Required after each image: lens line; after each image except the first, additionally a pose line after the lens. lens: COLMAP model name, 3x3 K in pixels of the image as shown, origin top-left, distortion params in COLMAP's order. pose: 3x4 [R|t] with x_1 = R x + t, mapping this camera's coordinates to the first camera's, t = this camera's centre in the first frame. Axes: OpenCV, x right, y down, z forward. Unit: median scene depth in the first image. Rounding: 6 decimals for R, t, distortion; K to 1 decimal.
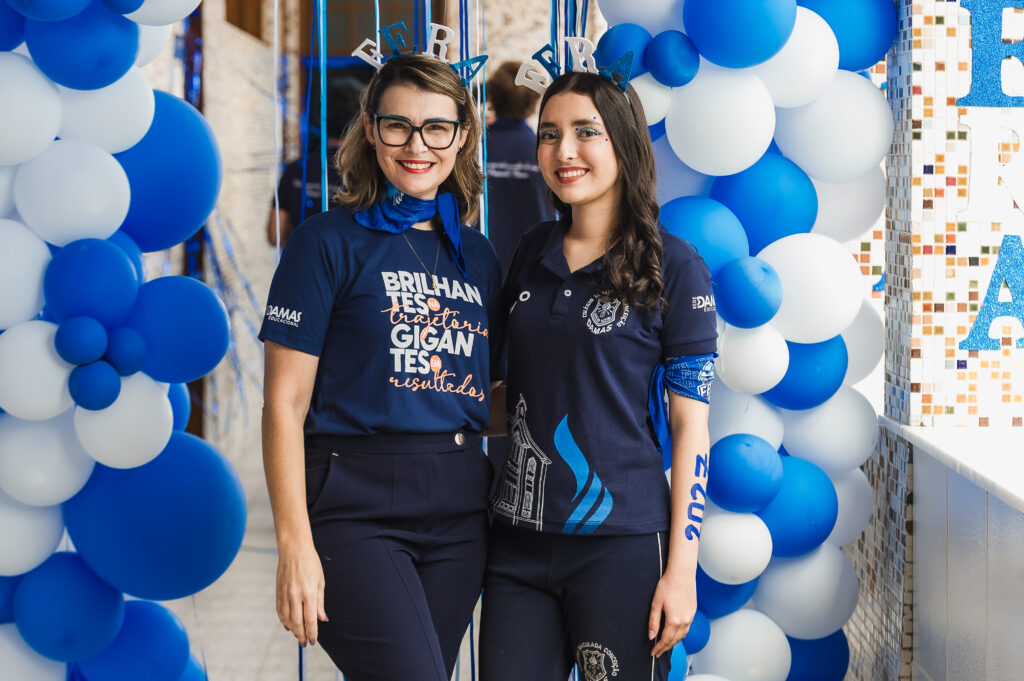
lens RADIAL K [[2997.1, 0, 509.0], [0, 2997.1, 342.4], [0, 0, 1]] dist [0.180065, 0.000000]
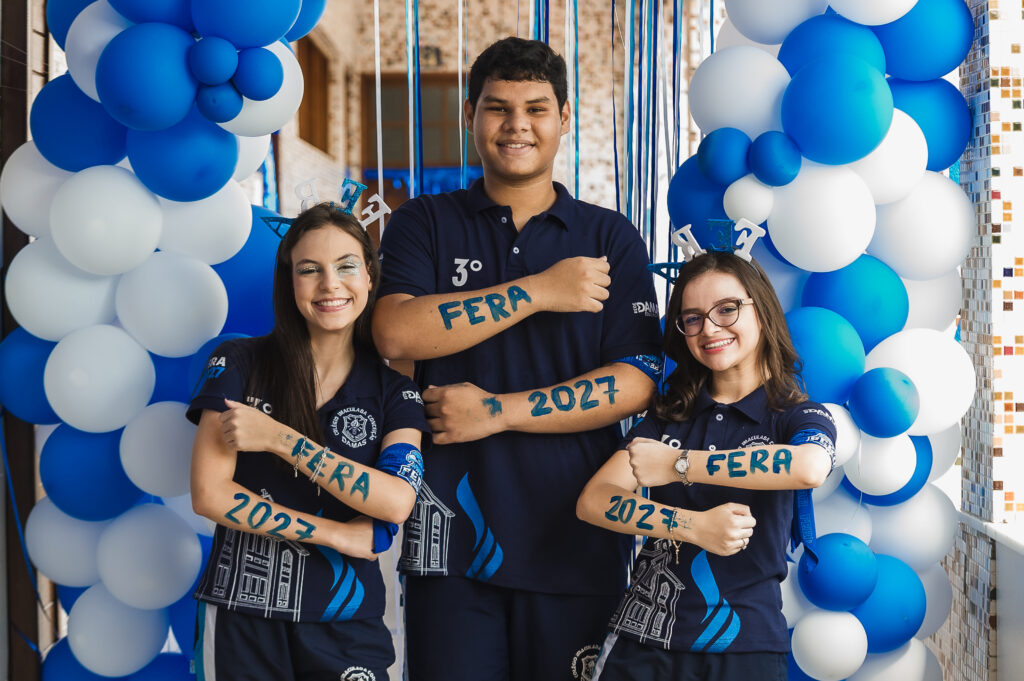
lens RADIAL K [[2528.0, 0, 520.5], [0, 2528.0, 410.4], [0, 0, 1]] dist [0.074305, 0.000000]
pose [[0.999951, -0.006399, -0.007601, -0.020276], [0.006333, 0.999942, -0.008670, -0.004004], [0.007656, 0.008621, 0.999934, 0.137113]]
